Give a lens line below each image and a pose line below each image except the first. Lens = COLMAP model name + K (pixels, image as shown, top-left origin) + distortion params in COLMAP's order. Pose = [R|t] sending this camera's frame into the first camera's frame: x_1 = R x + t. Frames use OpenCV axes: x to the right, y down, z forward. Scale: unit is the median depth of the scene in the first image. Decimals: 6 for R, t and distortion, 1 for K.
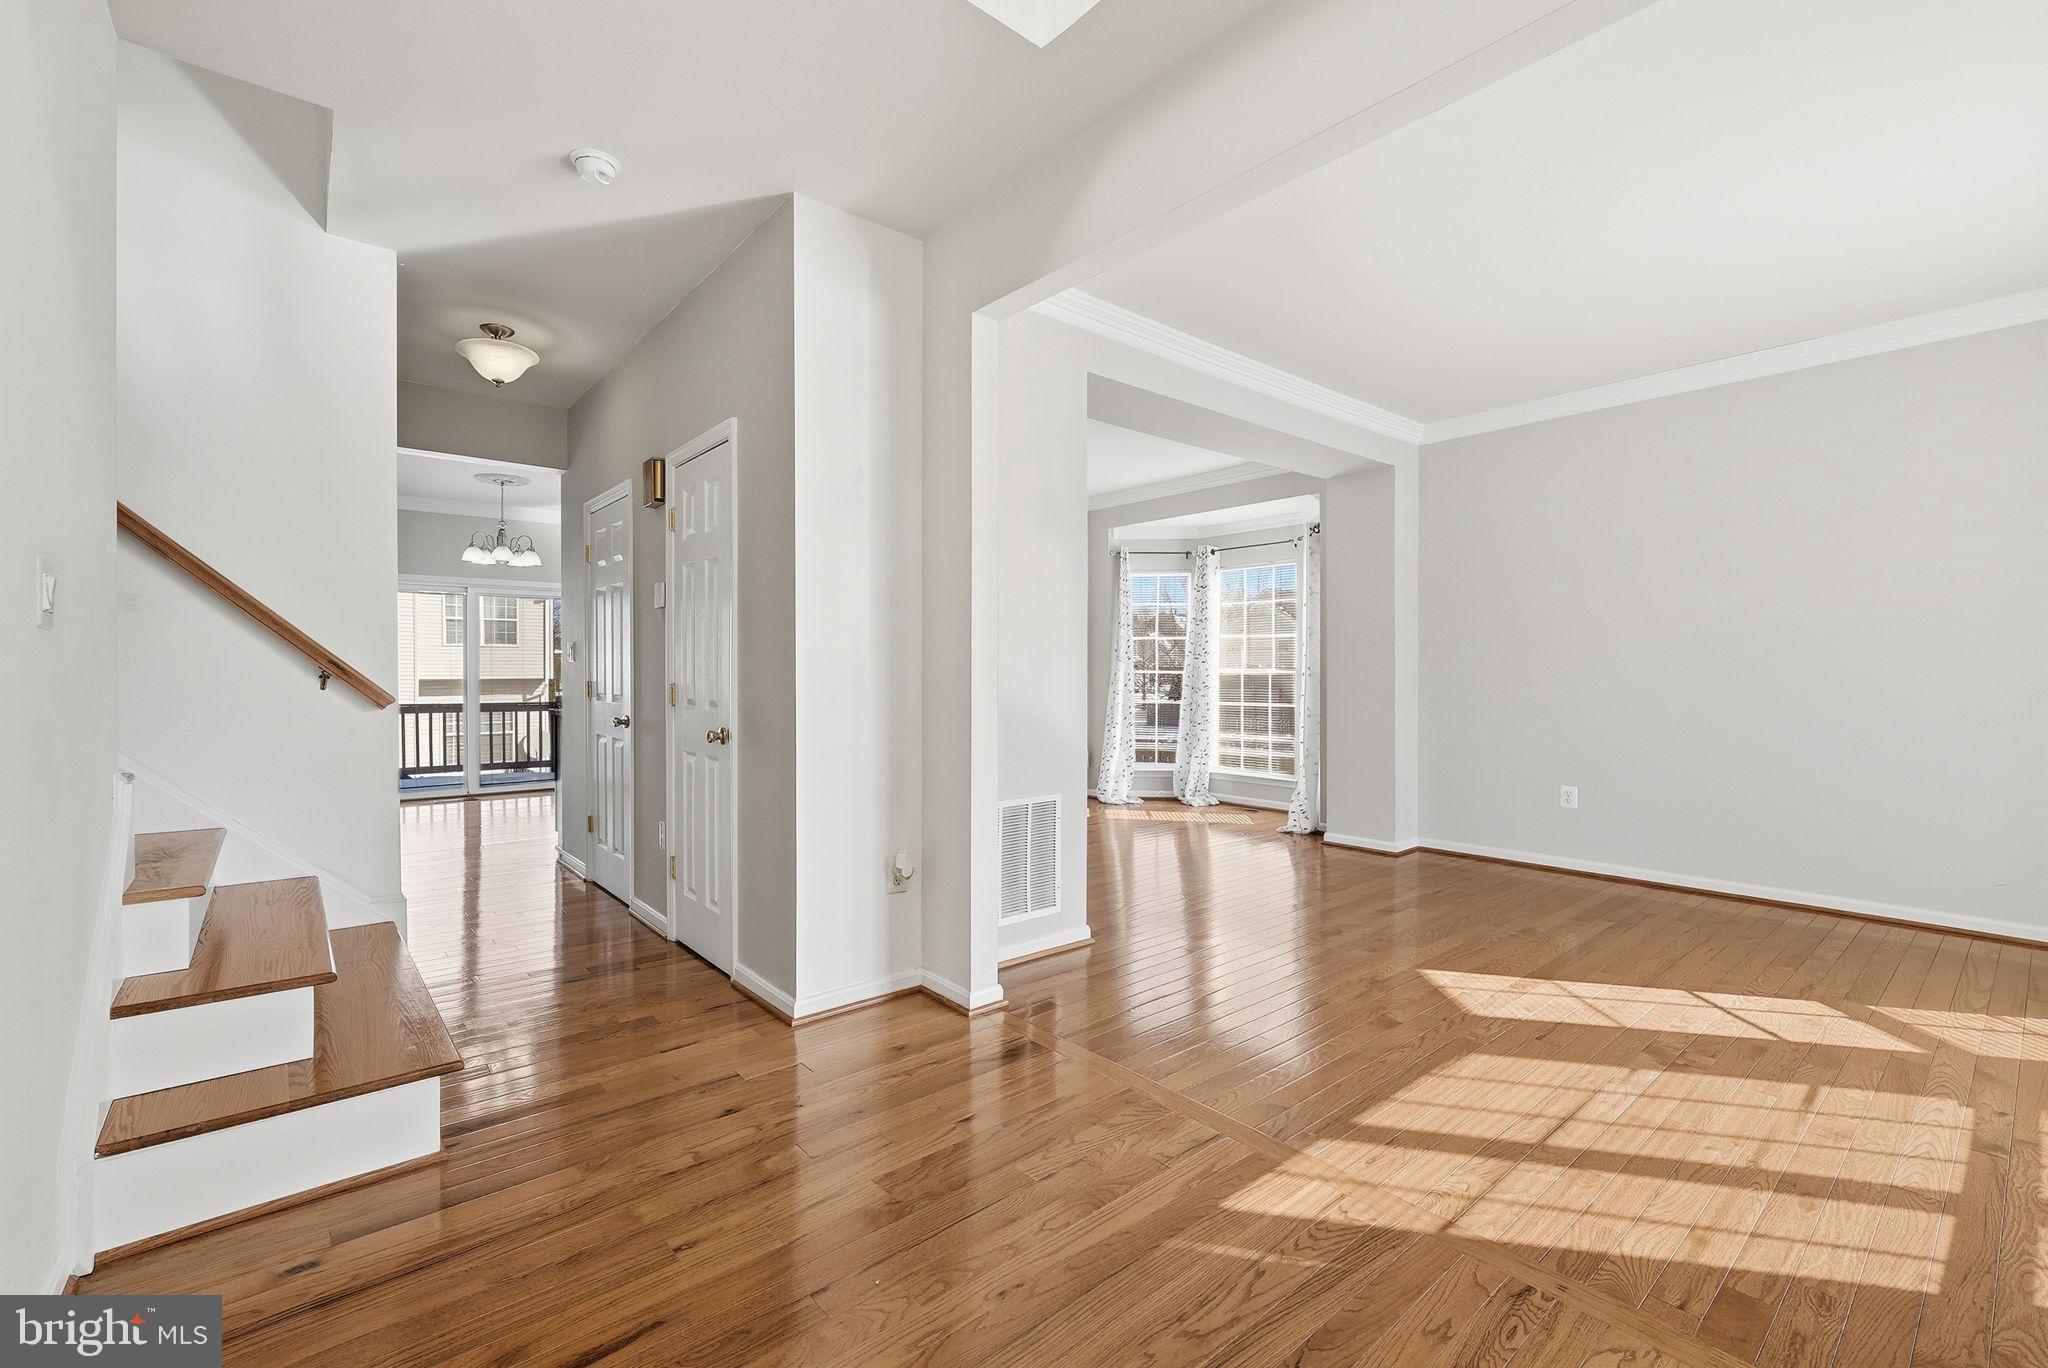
lens RADIAL K [[874.5, 0, 1025.7], [0, 874.5, 679.0], [0, 0, 1]] dist [0.004206, 0.002000]
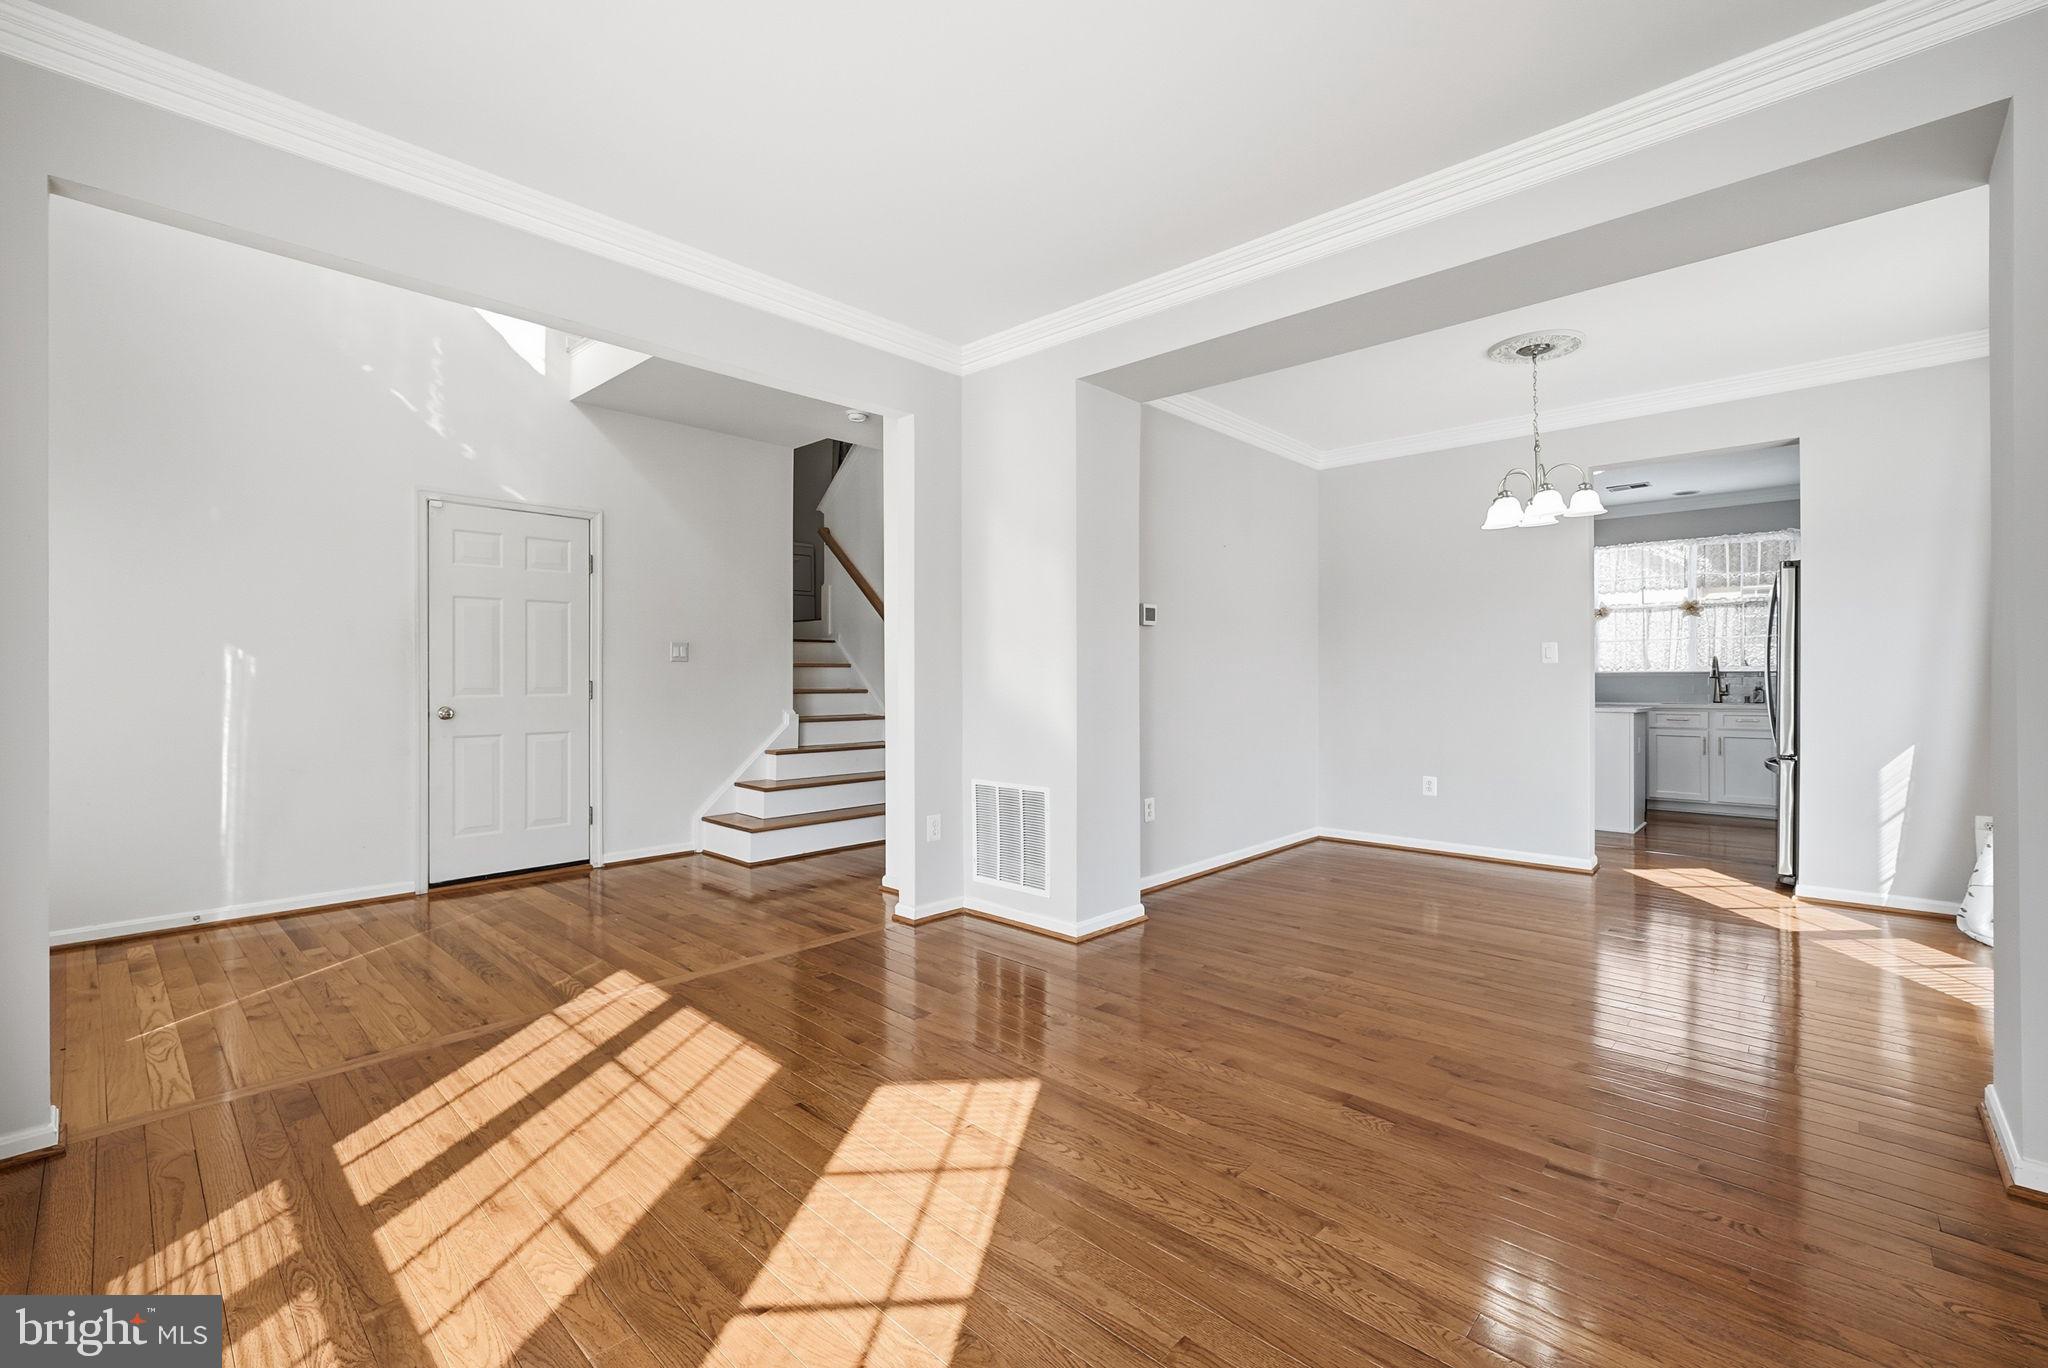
lens RADIAL K [[874.5, 0, 1020.8], [0, 874.5, 677.0], [0, 0, 1]] dist [0.004206, 0.002000]
pose [[0.099305, 0.001118, -0.995056, 1.935506], [-0.001646, 0.999998, 0.000960, -0.010418], [0.995056, 0.001543, 0.099307, 1.500142]]
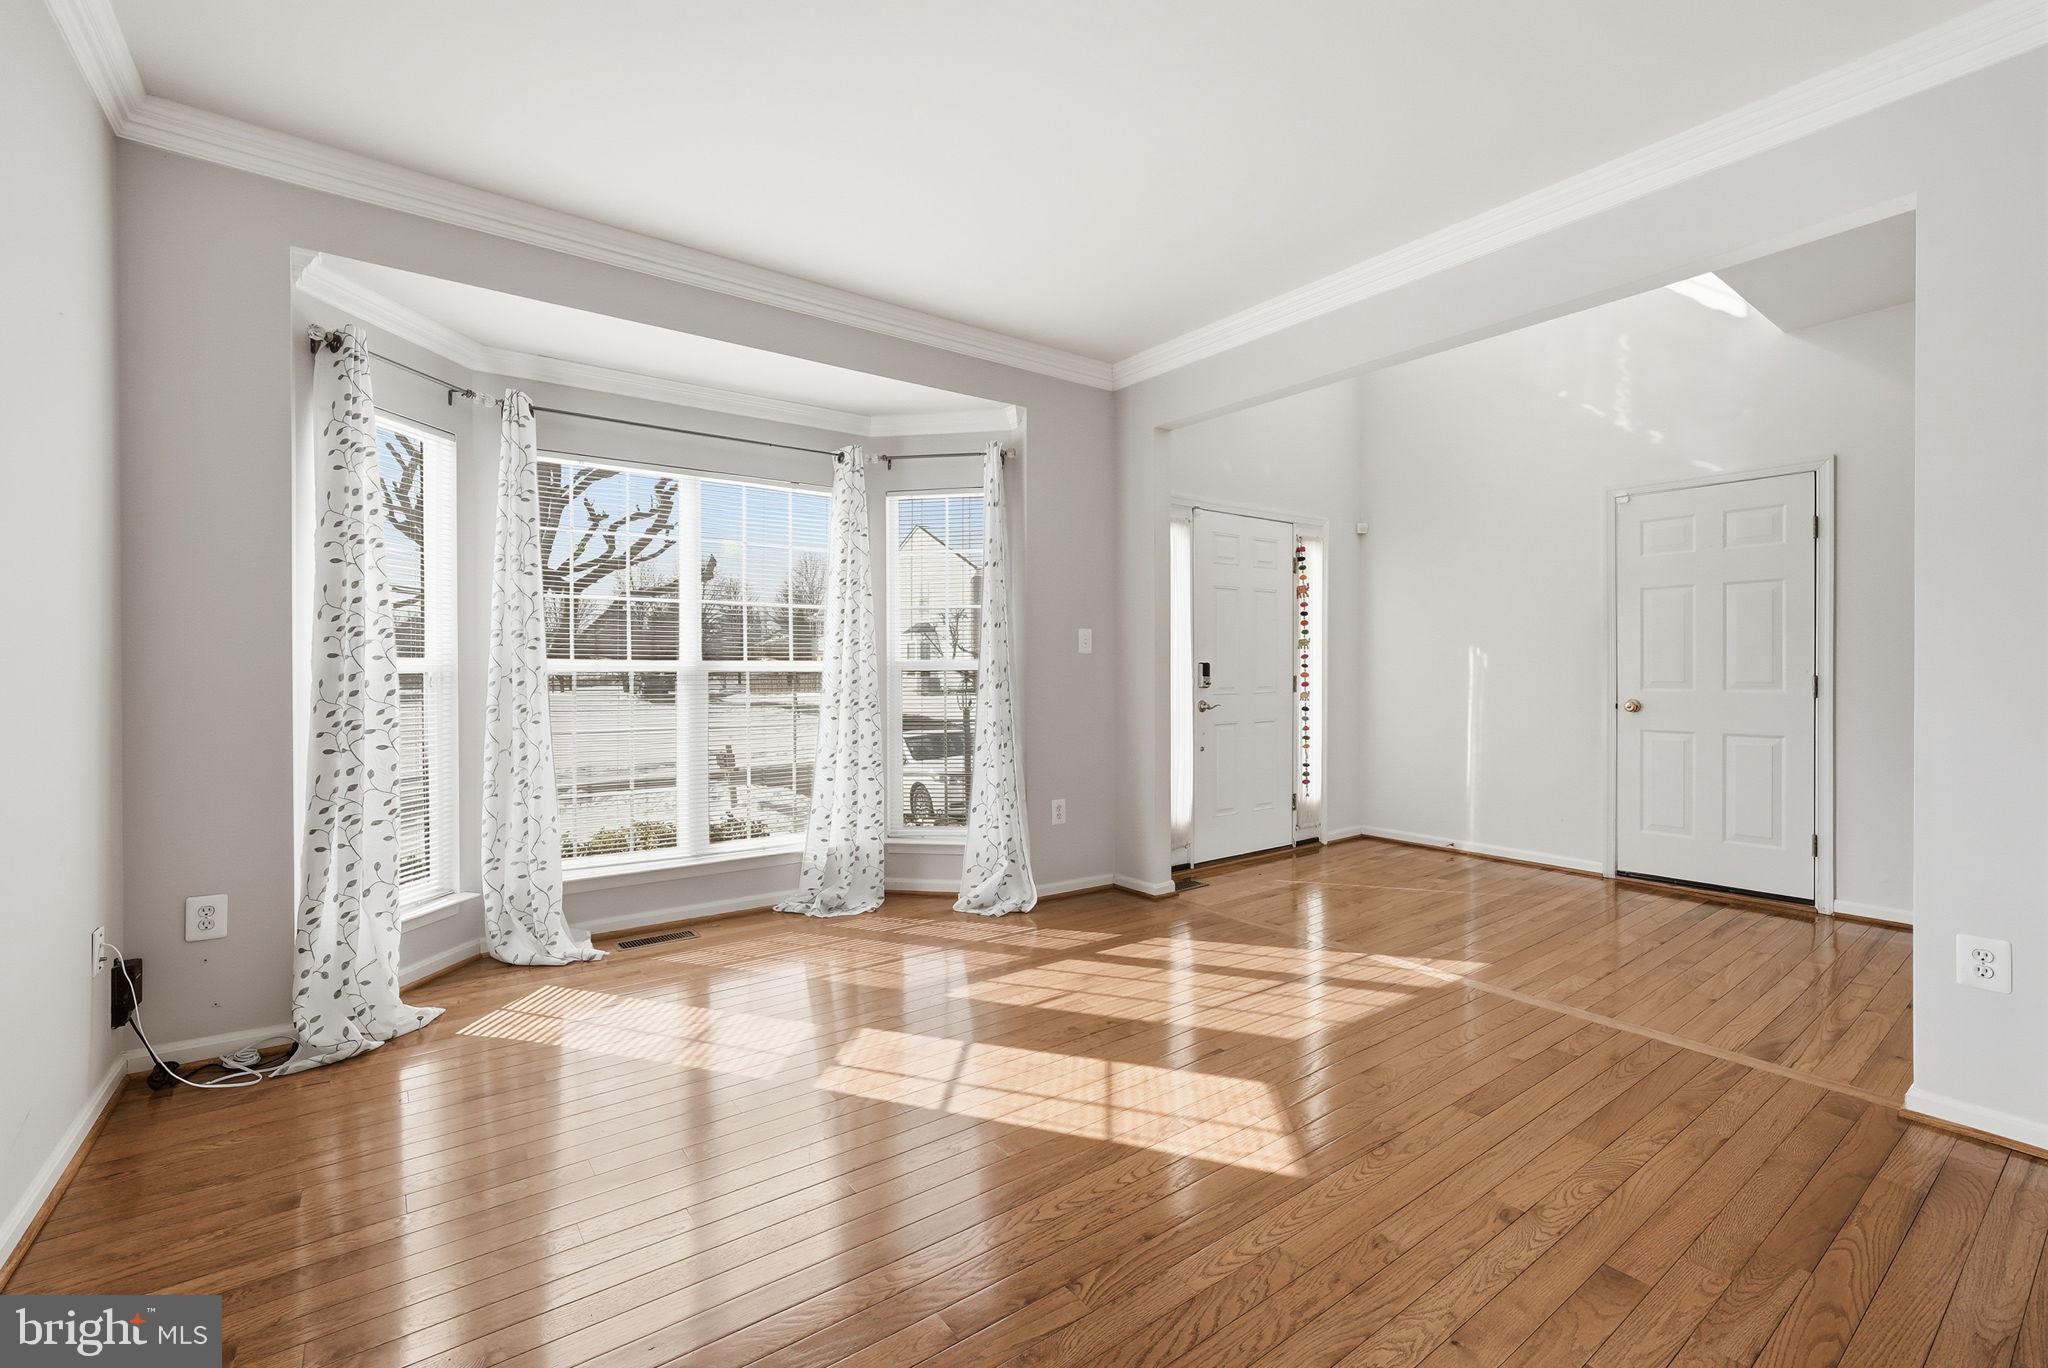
lens RADIAL K [[874.5, 0, 1012.3], [0, 874.5, 677.0], [0, 0, 1]] dist [0.004206, 0.002000]
pose [[-0.997518, -0.001241, 0.070397, 0.989764], [-0.000550, 0.999951, 0.009844, -0.008405], [-0.070406, 0.009781, -0.997470, 2.615564]]
